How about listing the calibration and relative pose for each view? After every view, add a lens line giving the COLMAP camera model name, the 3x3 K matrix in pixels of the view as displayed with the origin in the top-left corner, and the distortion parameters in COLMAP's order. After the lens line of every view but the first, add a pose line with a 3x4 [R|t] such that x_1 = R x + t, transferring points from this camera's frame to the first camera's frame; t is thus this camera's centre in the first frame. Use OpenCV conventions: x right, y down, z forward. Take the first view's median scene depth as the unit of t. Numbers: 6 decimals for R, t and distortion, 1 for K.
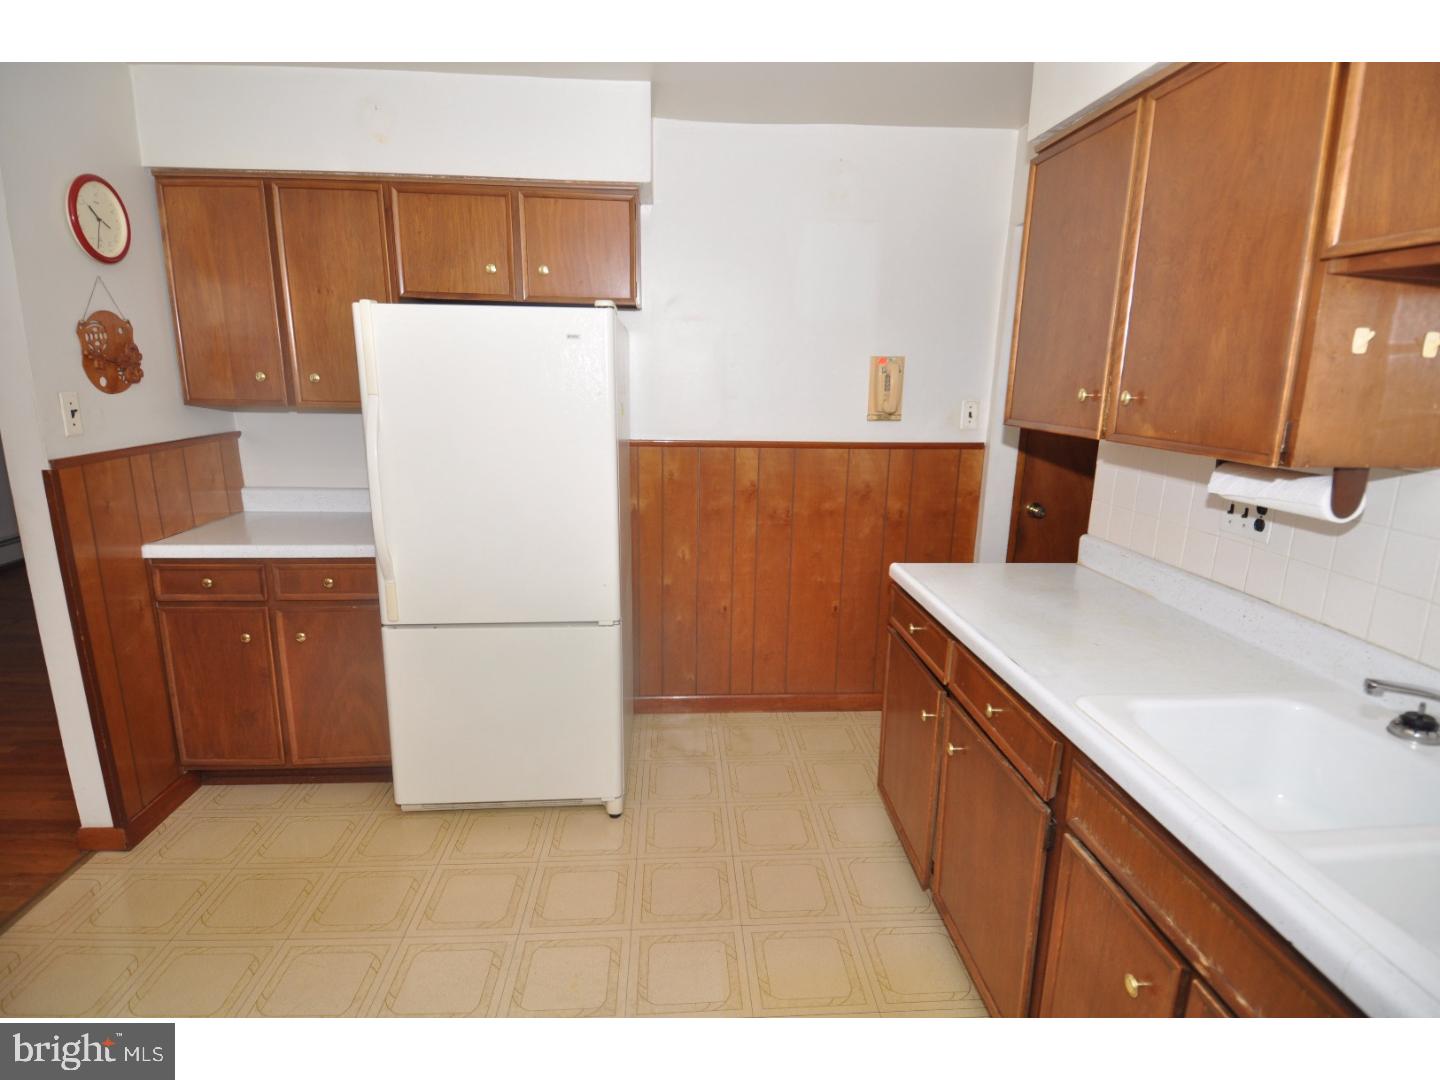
lens RADIAL K [[744.9, 0, 725.2], [0, 744.9, 543.8], [0, 0, 1]] dist [0.042642, -0.044614]
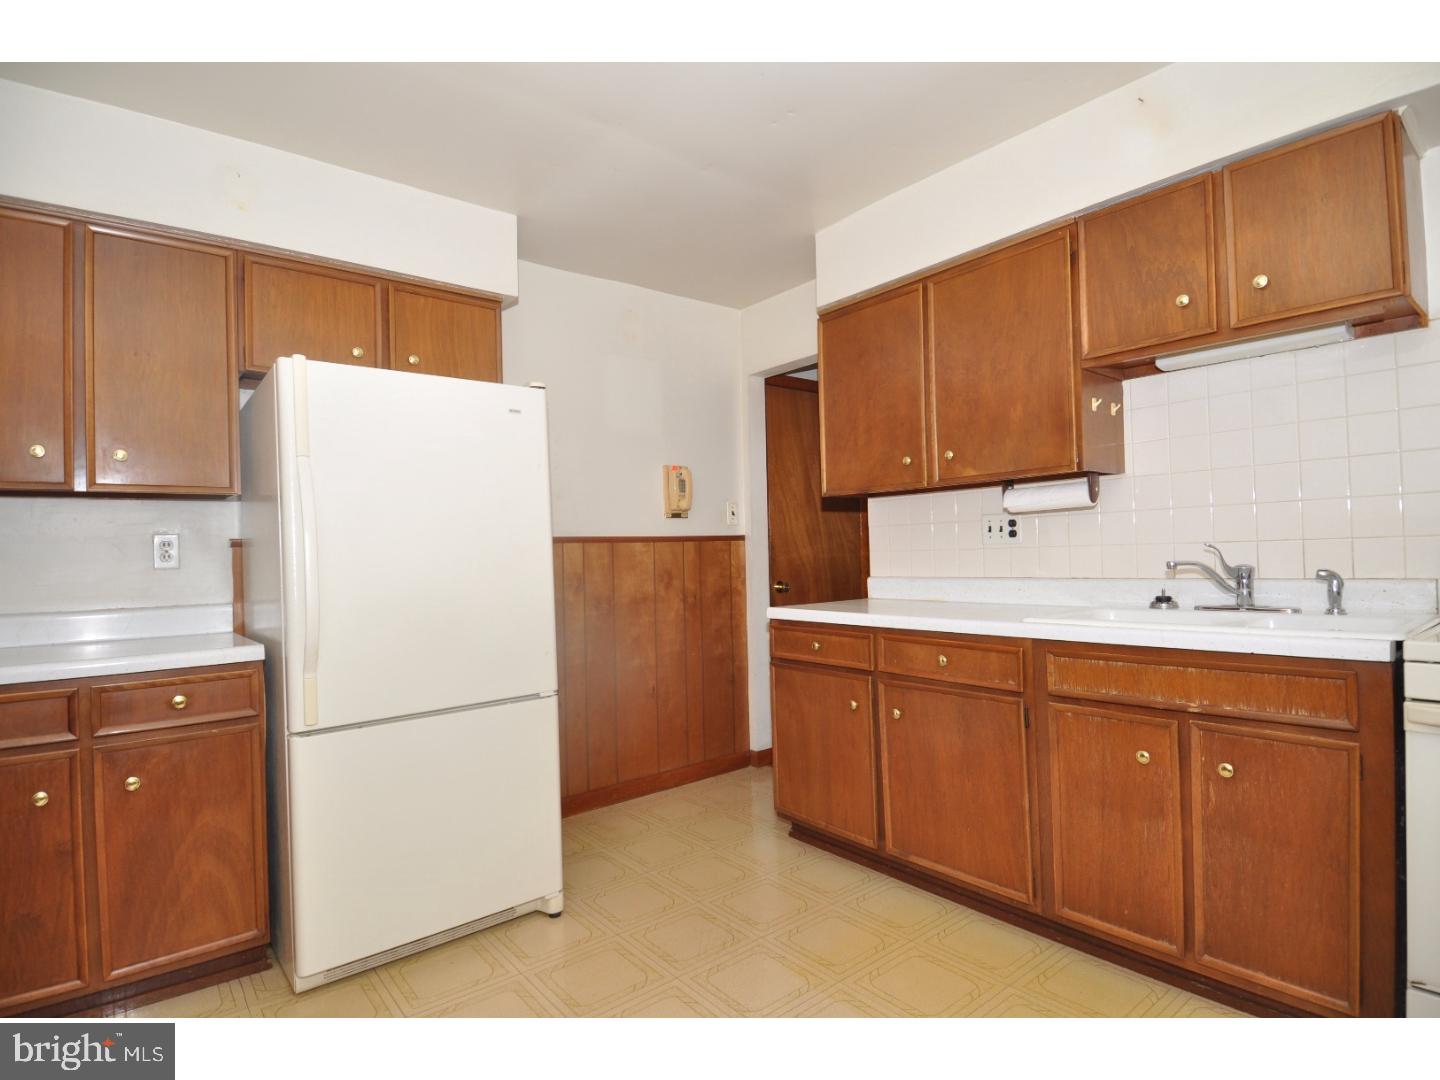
lens RADIAL K [[744.9, 0, 722.1], [0, 744.9, 544.4], [0, 0, 1]] dist [0.042642, -0.044614]
pose [[0.816615, -0.033509, 0.576209, -0.505406], [0.169181, 0.968361, -0.183452, 0.128510], [-0.551831, 0.247294, 0.796448, 0.041006]]
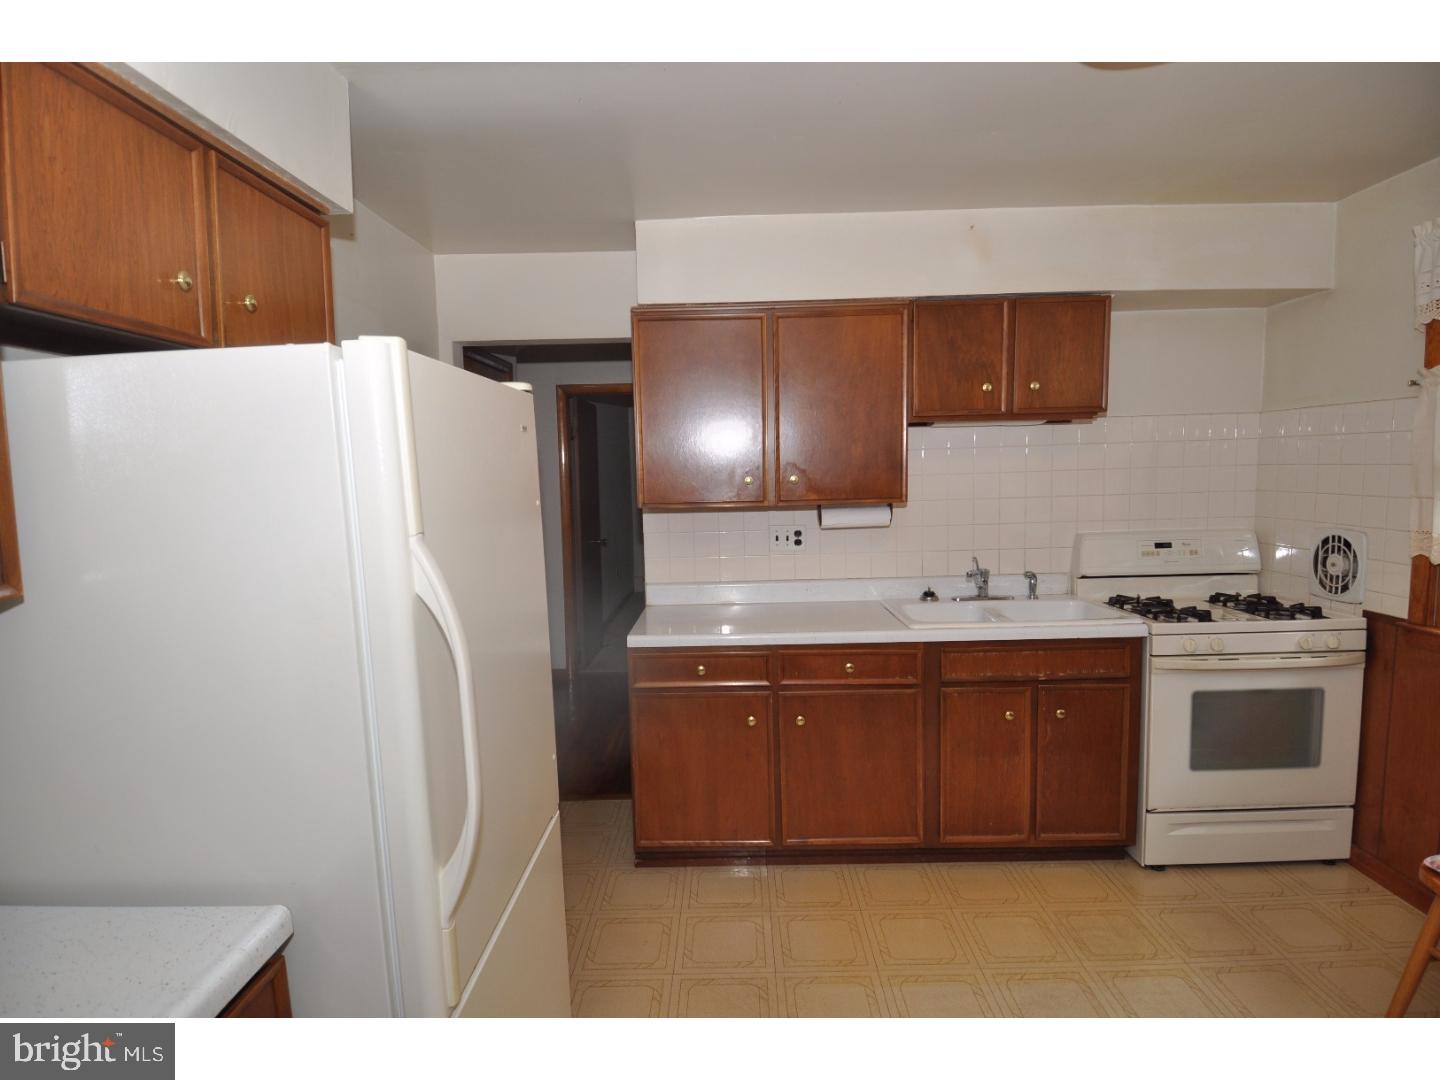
lens RADIAL K [[744.9, 0, 722.1], [0, 744.9, 543.7], [0, 0, 1]] dist [0.042642, -0.044614]
pose [[0.082380, -0.115608, 0.989873, -0.804393], [0.246555, 0.964738, 0.092153, -0.166233], [-0.965621, 0.236467, 0.107978, 0.669313]]
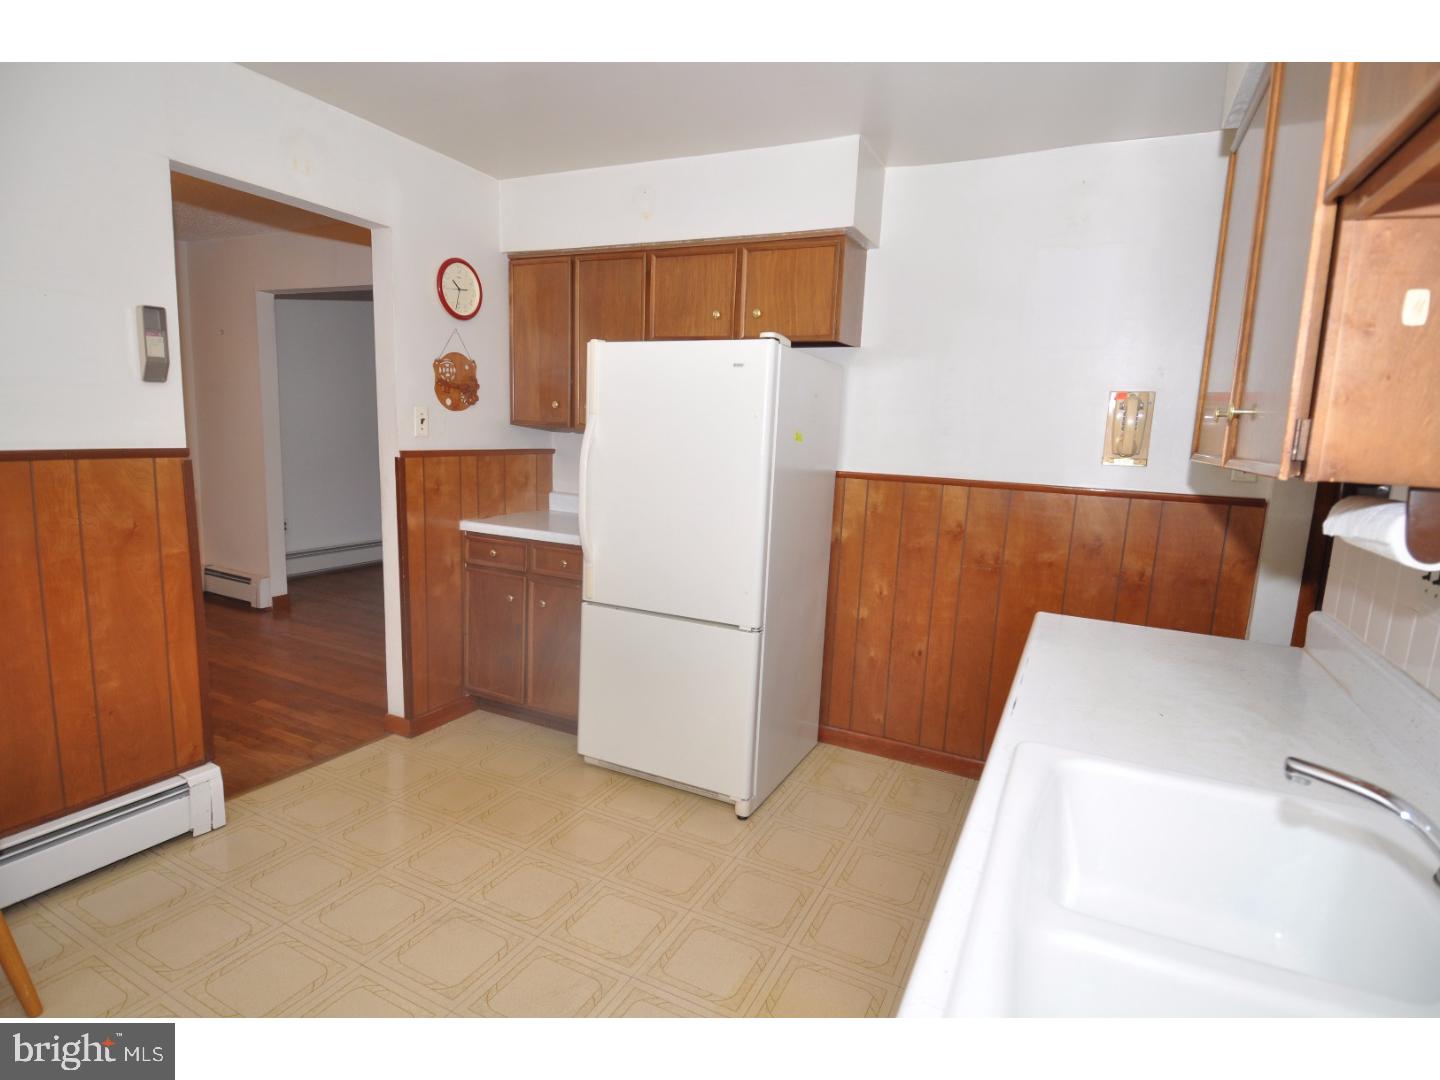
lens RADIAL K [[744.9, 0, 726.5], [0, 744.9, 543.6], [0, 0, 1]] dist [0.042642, -0.044614]
pose [[0.864481, 0.099778, -0.492663, 0.315070], [-0.141101, 0.988864, -0.047320, 0.038207], [0.482455, 0.110422, 0.868933, 0.041892]]
